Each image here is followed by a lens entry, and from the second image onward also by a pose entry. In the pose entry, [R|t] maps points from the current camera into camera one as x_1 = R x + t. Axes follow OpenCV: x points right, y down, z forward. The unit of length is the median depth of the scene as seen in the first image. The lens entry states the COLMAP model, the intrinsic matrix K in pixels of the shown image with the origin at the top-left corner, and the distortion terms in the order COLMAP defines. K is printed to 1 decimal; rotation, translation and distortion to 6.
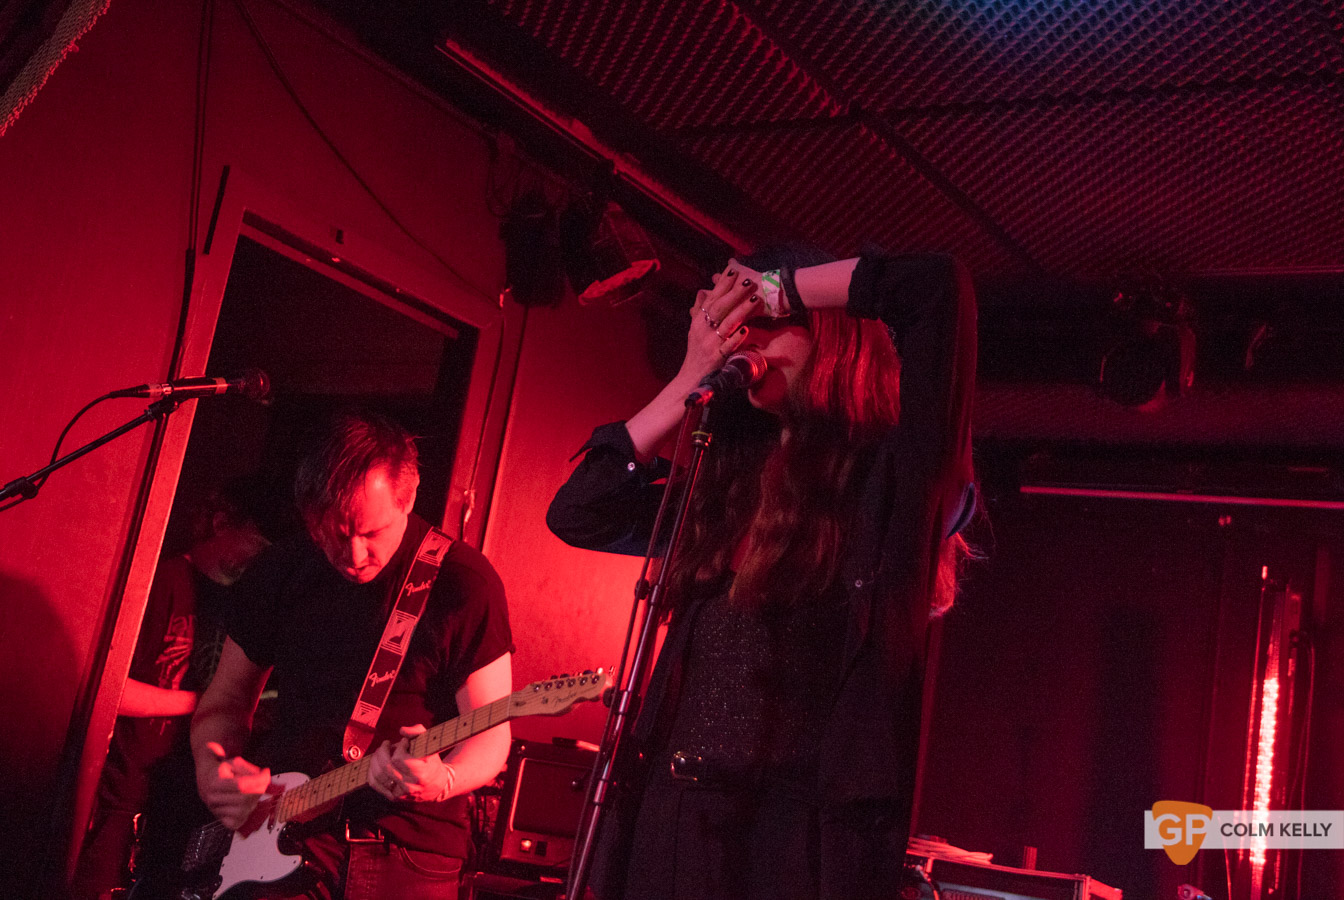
lens RADIAL K [[1737.5, 0, 668.2], [0, 1737.5, 423.6], [0, 0, 1]] dist [0.133309, 0.003209]
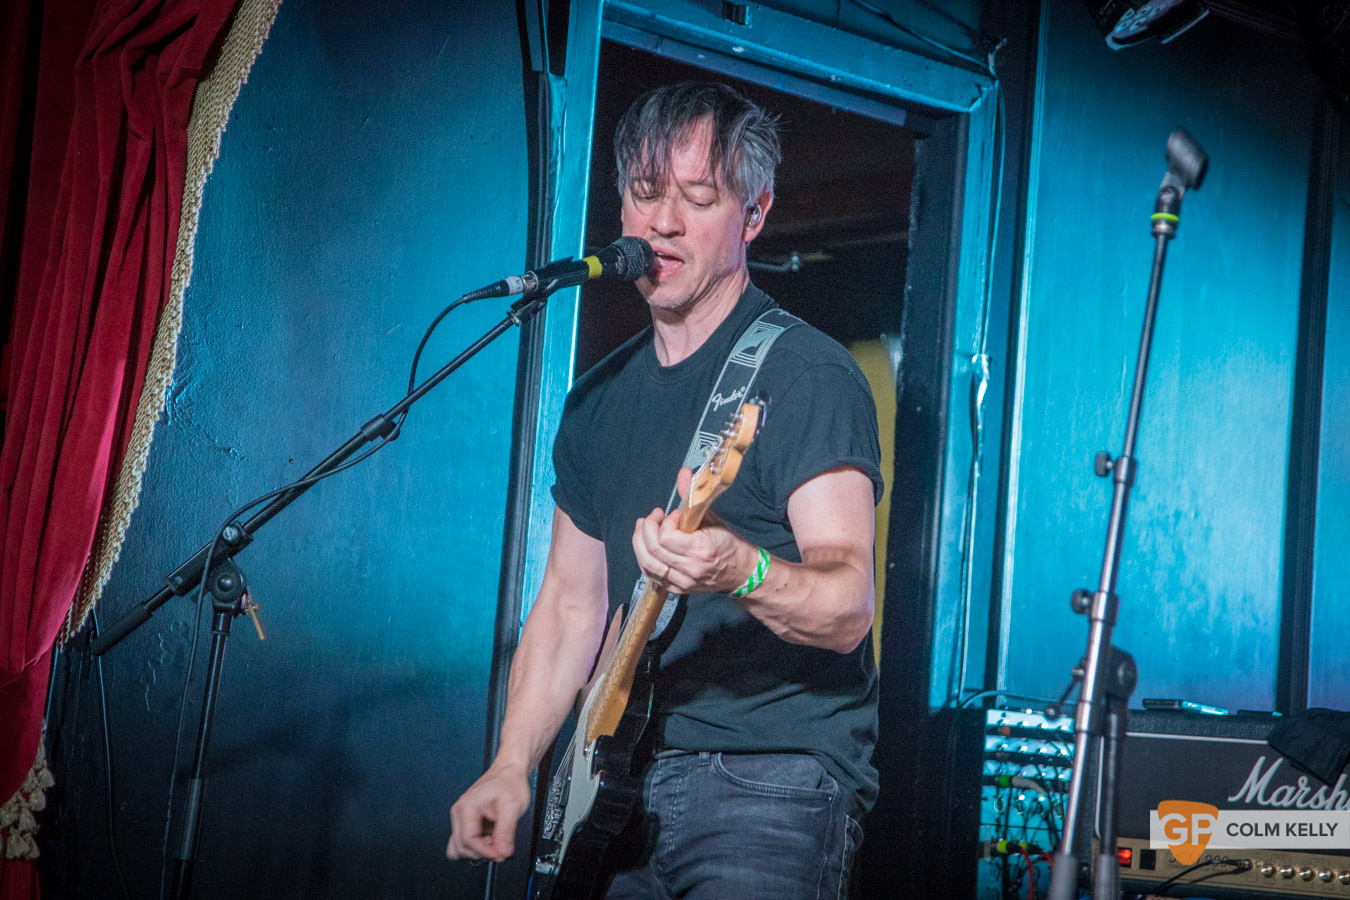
lens RADIAL K [[3108.7, 0, 645.8], [0, 3108.7, 451.4], [0, 0, 1]] dist [0.376506, 0.055035]
pose [[0.959483, -0.136003, -0.246771, 0.055417], [0.149520, 0.988074, 0.036799, 0.011447], [0.238823, -0.072205, 0.968375, -0.206418]]
